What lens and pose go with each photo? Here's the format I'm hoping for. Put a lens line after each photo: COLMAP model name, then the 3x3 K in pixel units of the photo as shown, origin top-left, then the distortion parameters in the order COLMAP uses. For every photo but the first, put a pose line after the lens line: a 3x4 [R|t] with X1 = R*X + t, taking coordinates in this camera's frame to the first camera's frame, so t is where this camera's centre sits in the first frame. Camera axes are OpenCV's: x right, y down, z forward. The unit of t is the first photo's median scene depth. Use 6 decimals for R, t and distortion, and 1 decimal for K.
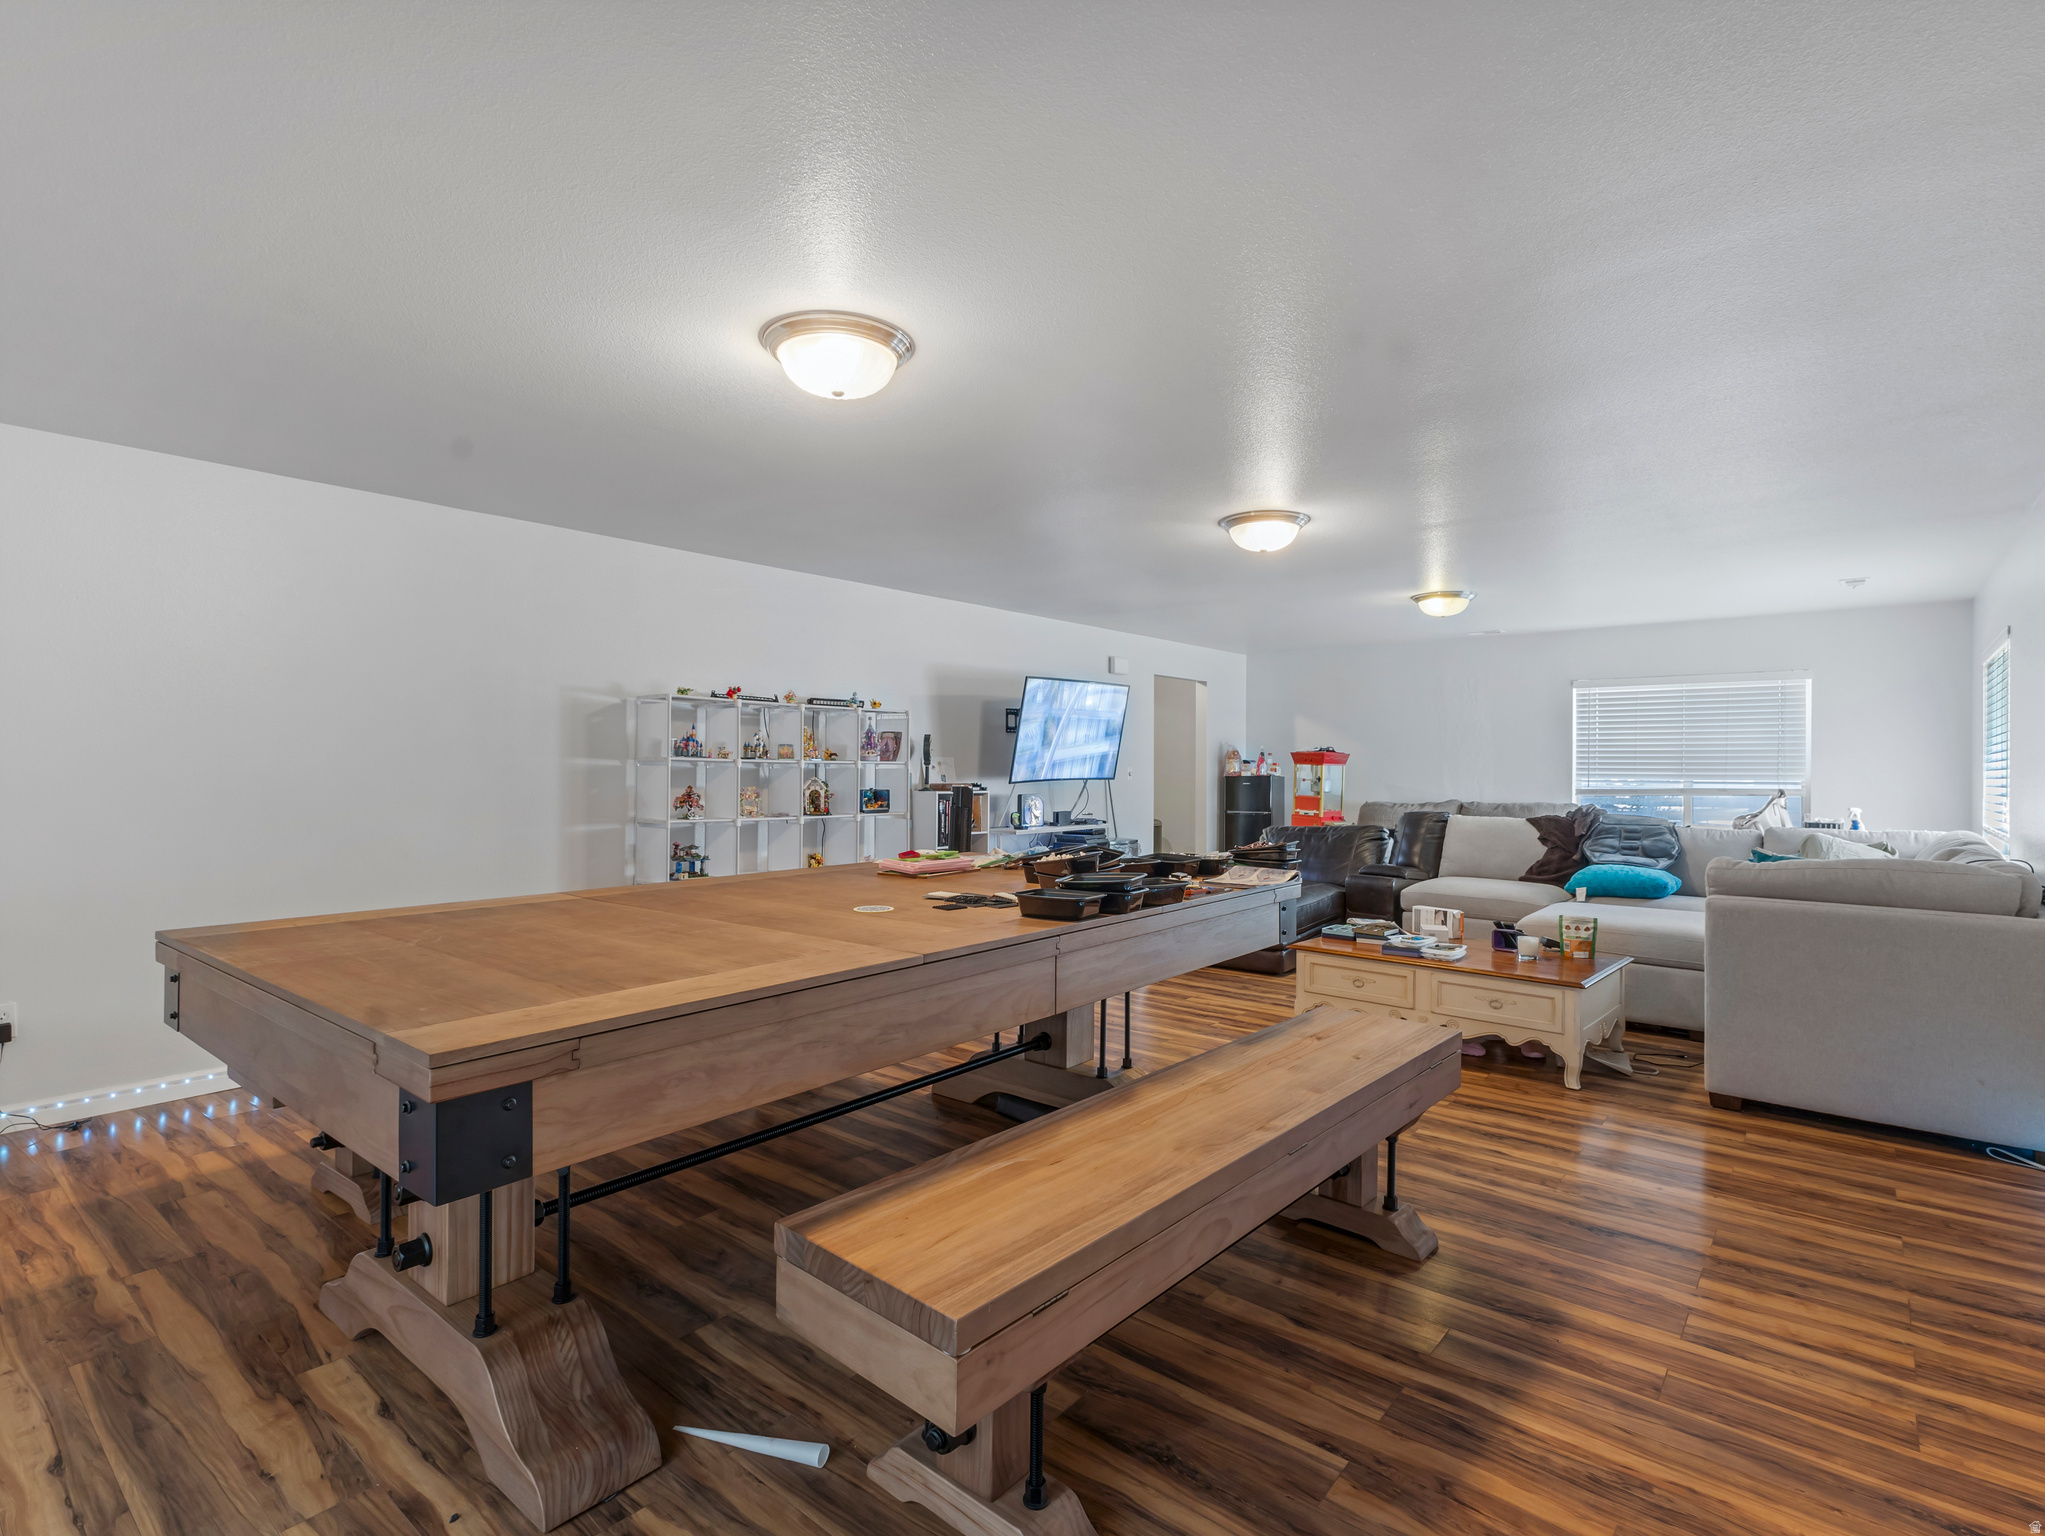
lens RADIAL K [[1025.2, 0, 1021.9], [0, 1025.2, 761.2], [0, 0, 1]] dist [0.010463, -0.001883]
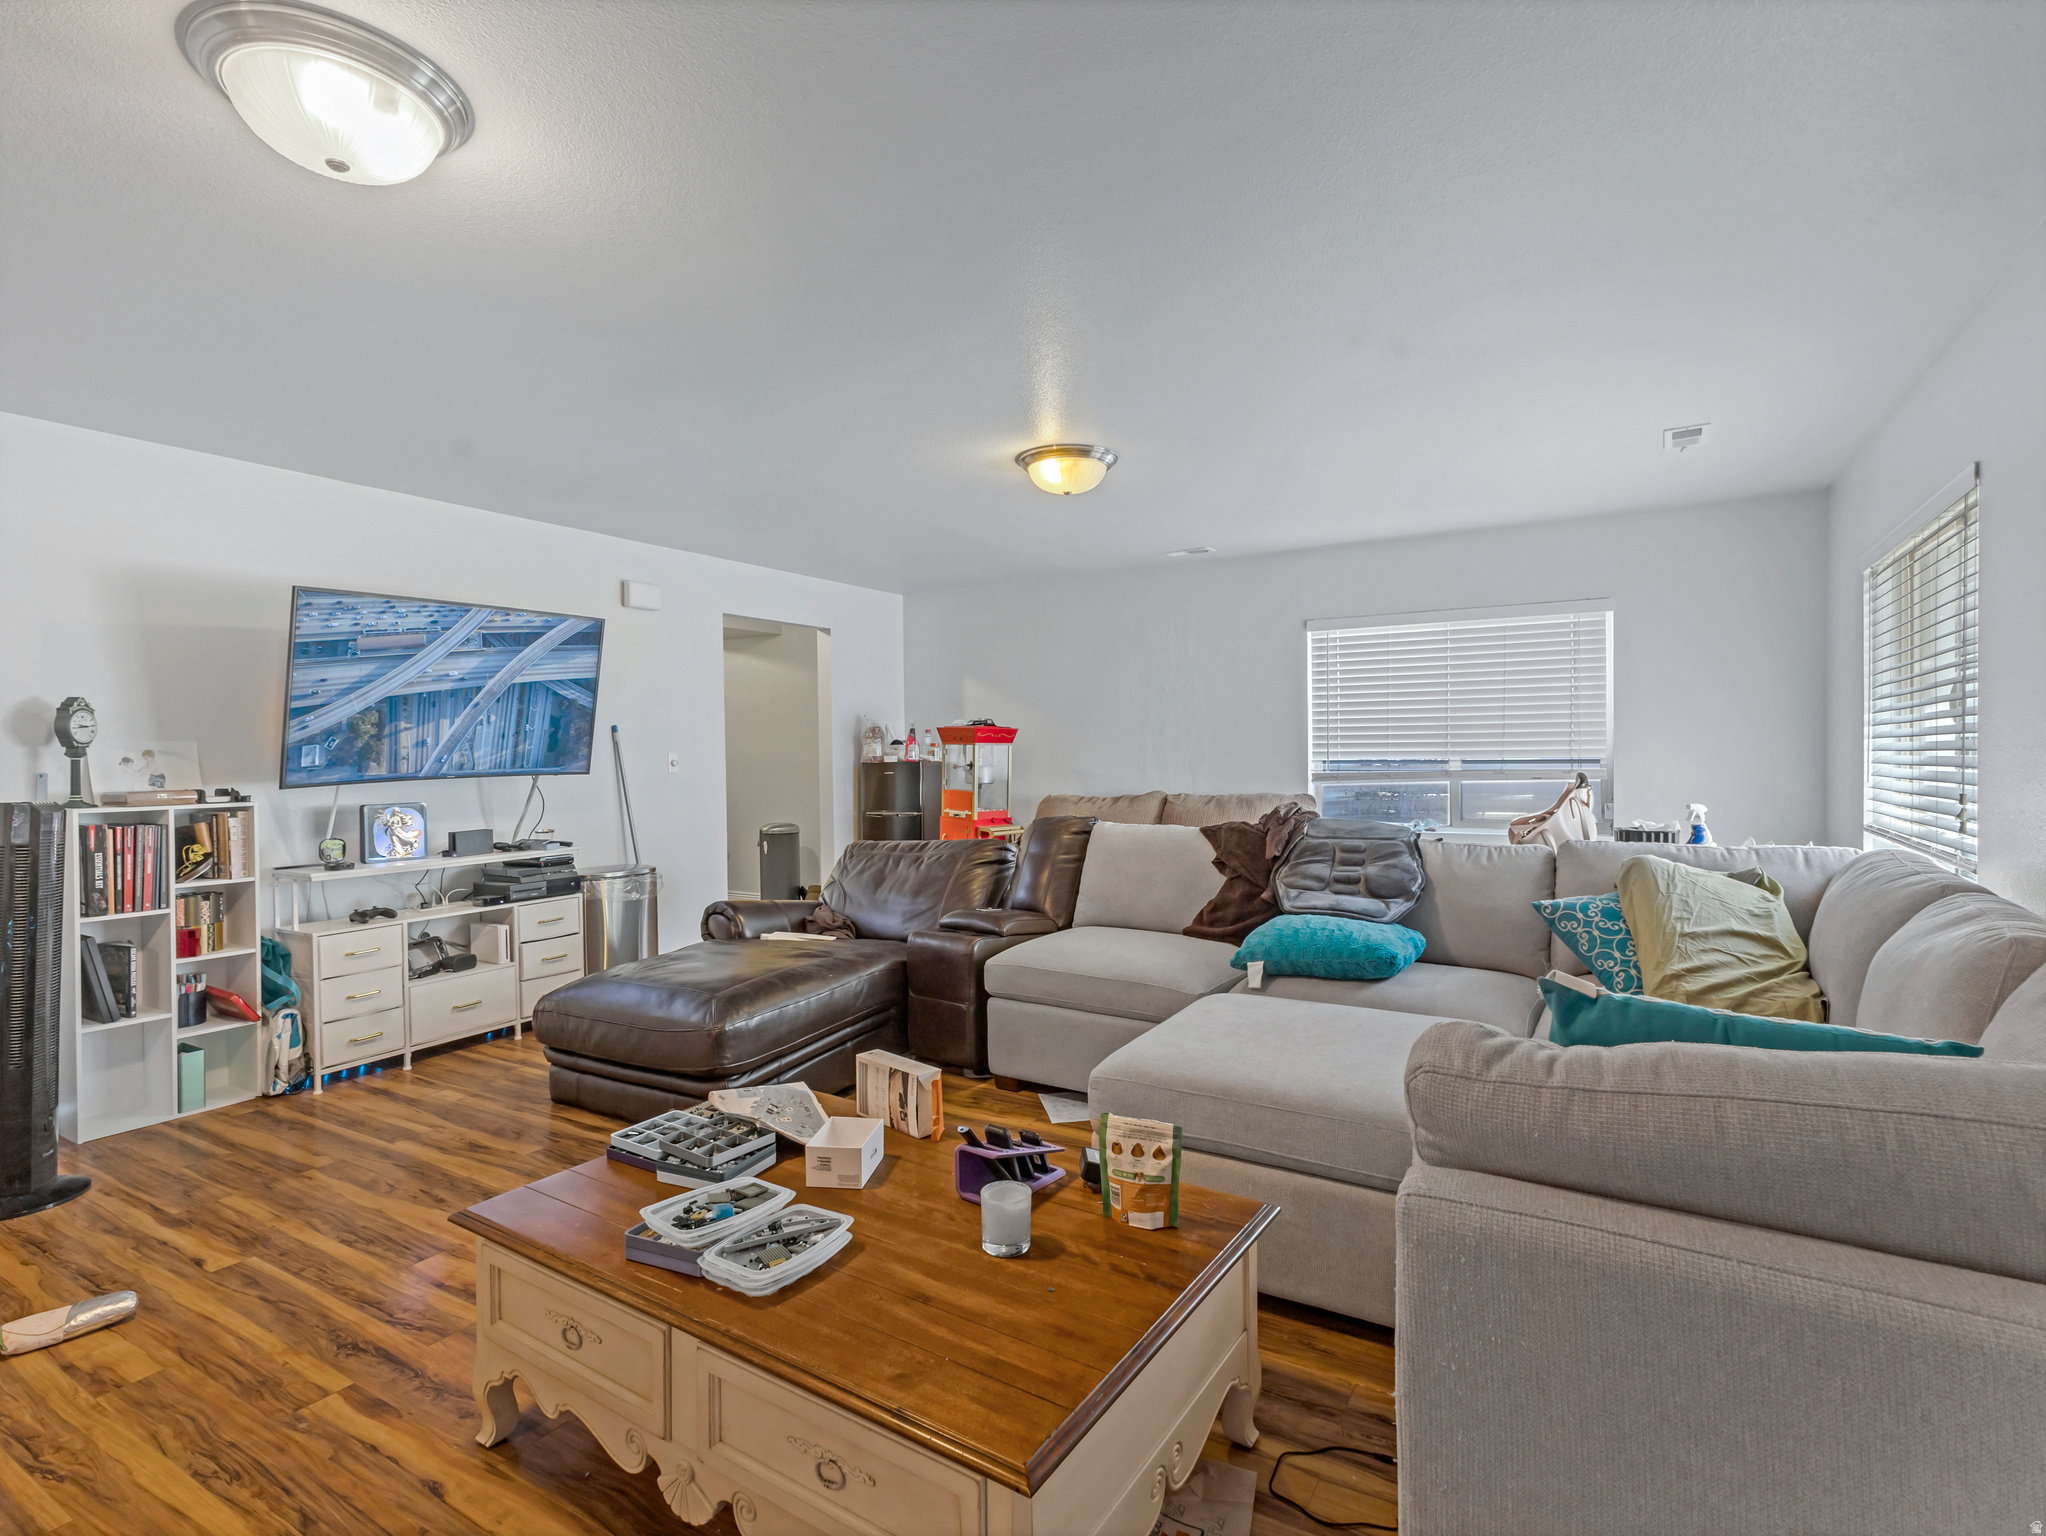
lens RADIAL K [[1025.7, 0, 1027.1], [0, 1025.7, 761.4], [0, 0, 1]] dist [0.010463, -0.001883]
pose [[0.987503, -0.017323, 0.156647, 0.303928], [0.014794, 0.999741, 0.017300, 0.004659], [-0.156906, -0.014767, 0.987503, 0.430174]]
